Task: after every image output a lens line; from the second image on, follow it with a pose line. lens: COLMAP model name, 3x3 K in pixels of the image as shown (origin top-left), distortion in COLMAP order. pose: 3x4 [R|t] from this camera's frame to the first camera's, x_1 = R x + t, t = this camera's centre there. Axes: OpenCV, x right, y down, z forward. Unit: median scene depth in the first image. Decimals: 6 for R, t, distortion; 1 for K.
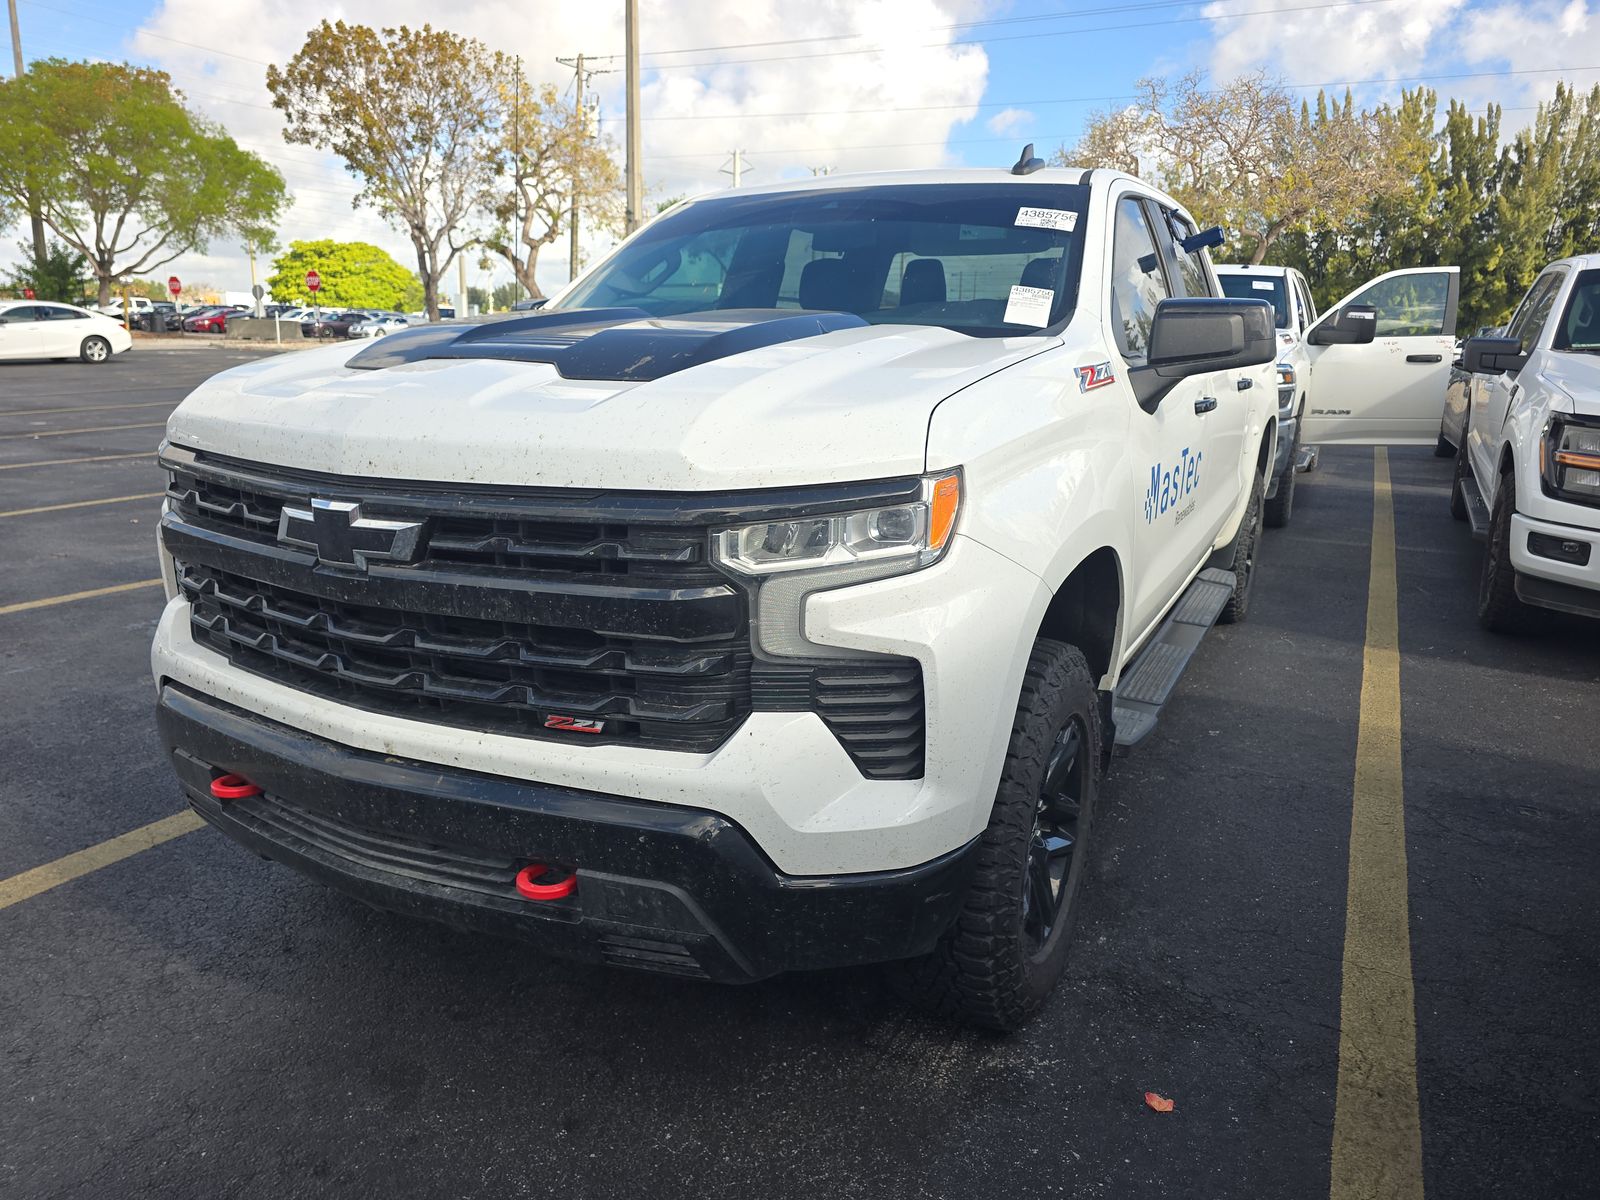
lens RADIAL K [[1085.9, 0, 803.6], [0, 1085.9, 544.8], [0, 0, 1]] dist [0.057644, -0.061612]
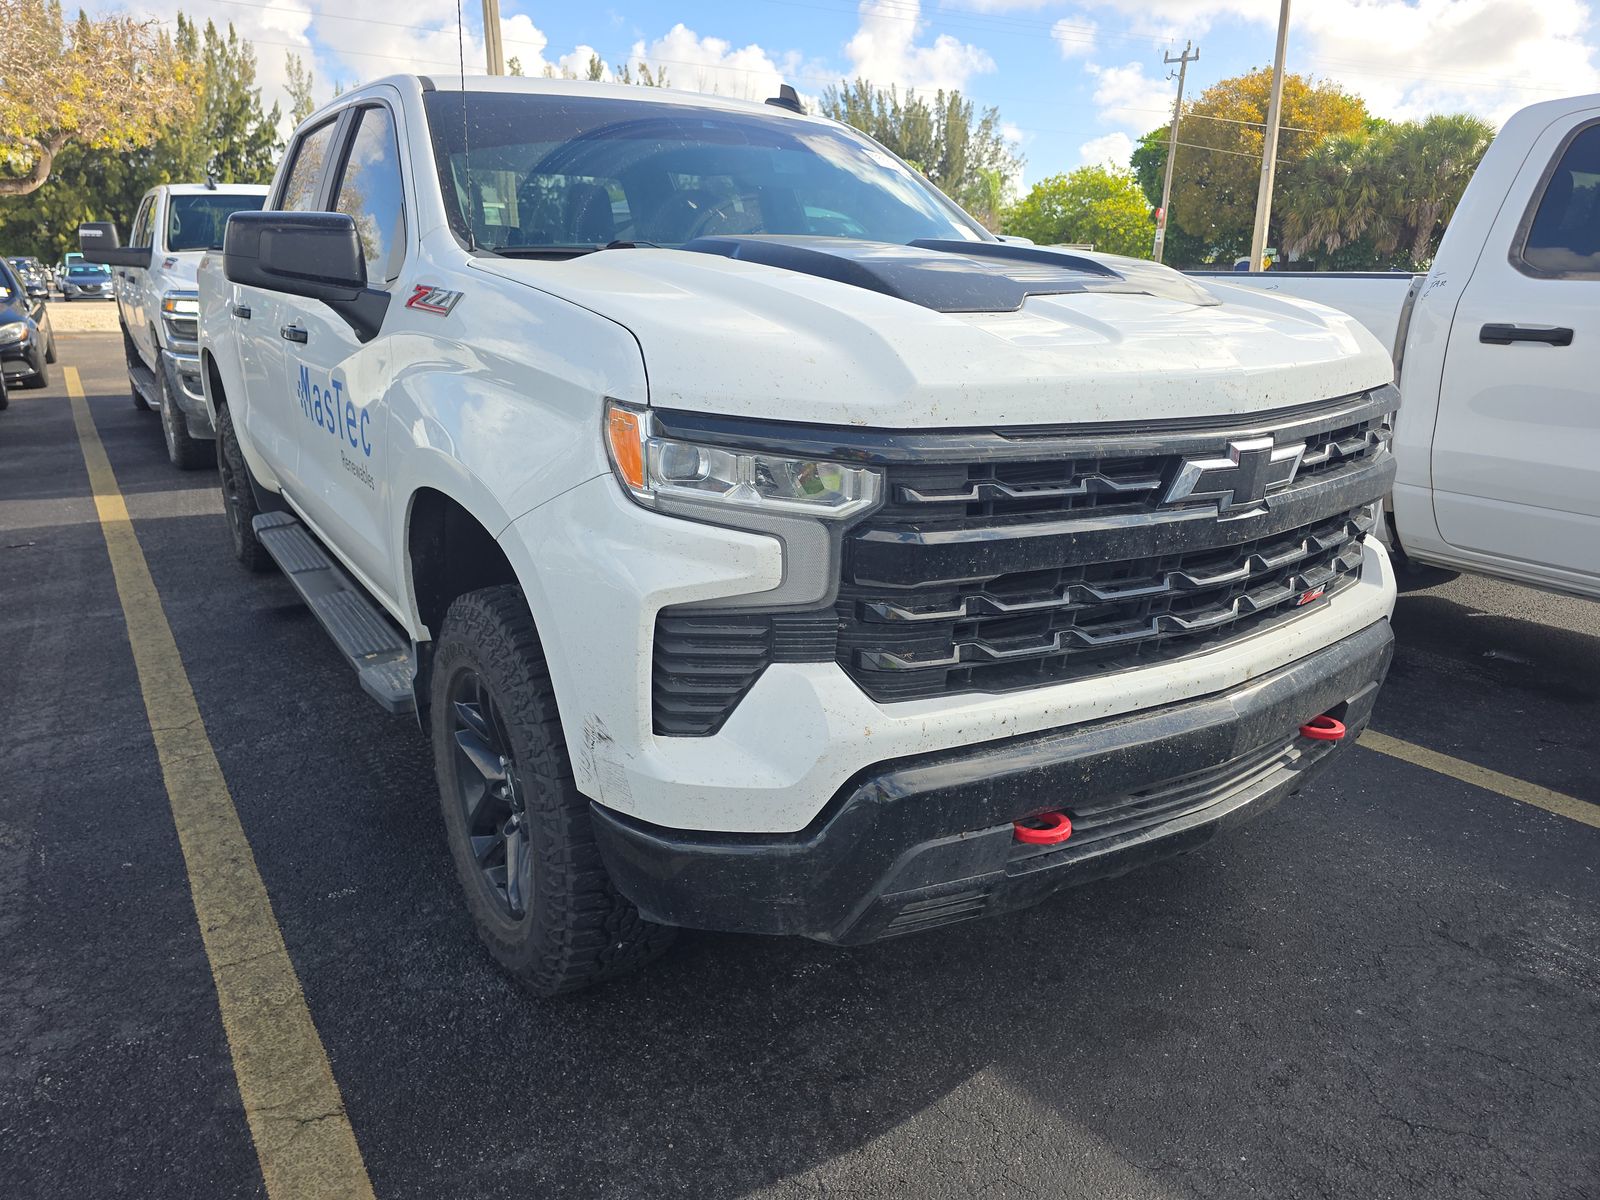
lens RADIAL K [[1084.2, 0, 807.2], [0, 1084.2, 554.7], [0, 0, 1]] dist [0.061735, -0.057736]
pose [[0.479557, -0.231511, 0.846421, -1.391725], [0.171978, 0.970660, 0.168055, -0.164093], [-0.860493, 0.064974, 0.505301, 0.811846]]
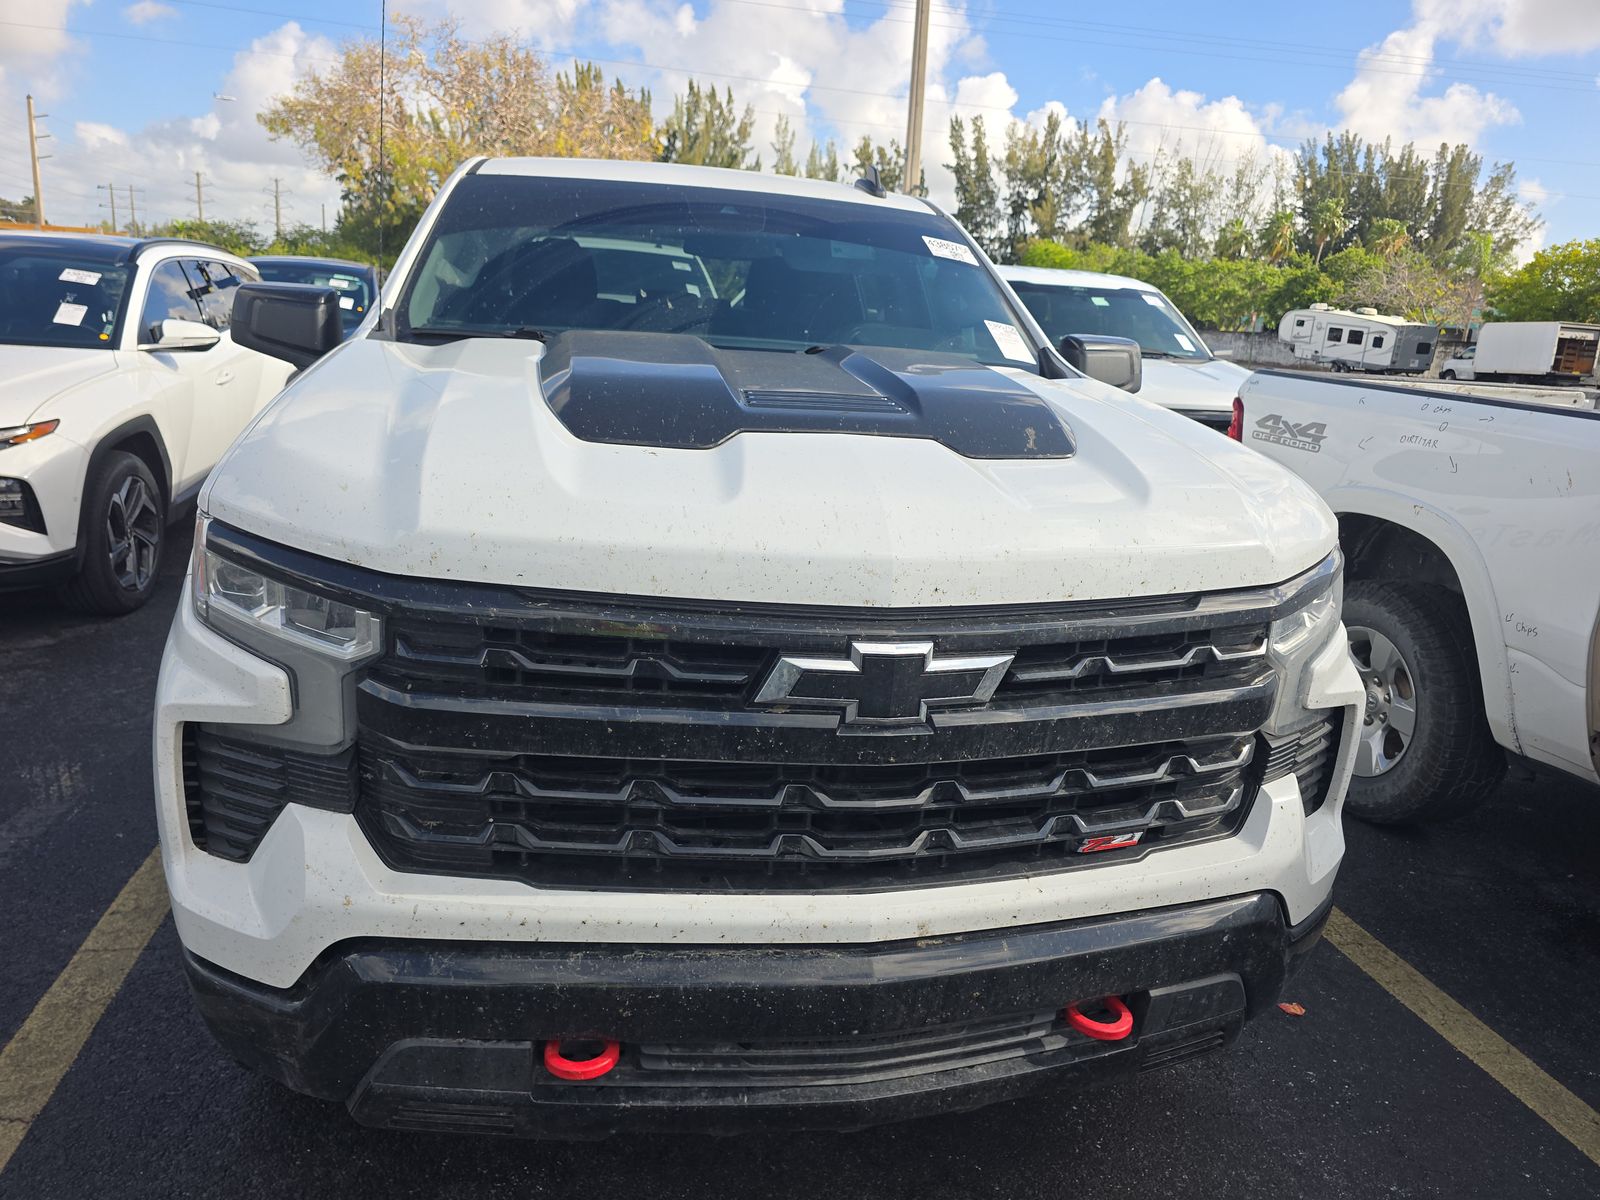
lens RADIAL K [[1084.2, 0, 807.2], [0, 1084.2, 554.7], [0, 0, 1]] dist [0.061735, -0.057736]
pose [[0.771202, -0.107045, 0.627526, -0.903153], [0.071229, 0.994081, 0.082036, -0.160775], [-0.632593, -0.018568, 0.774261, 0.420855]]
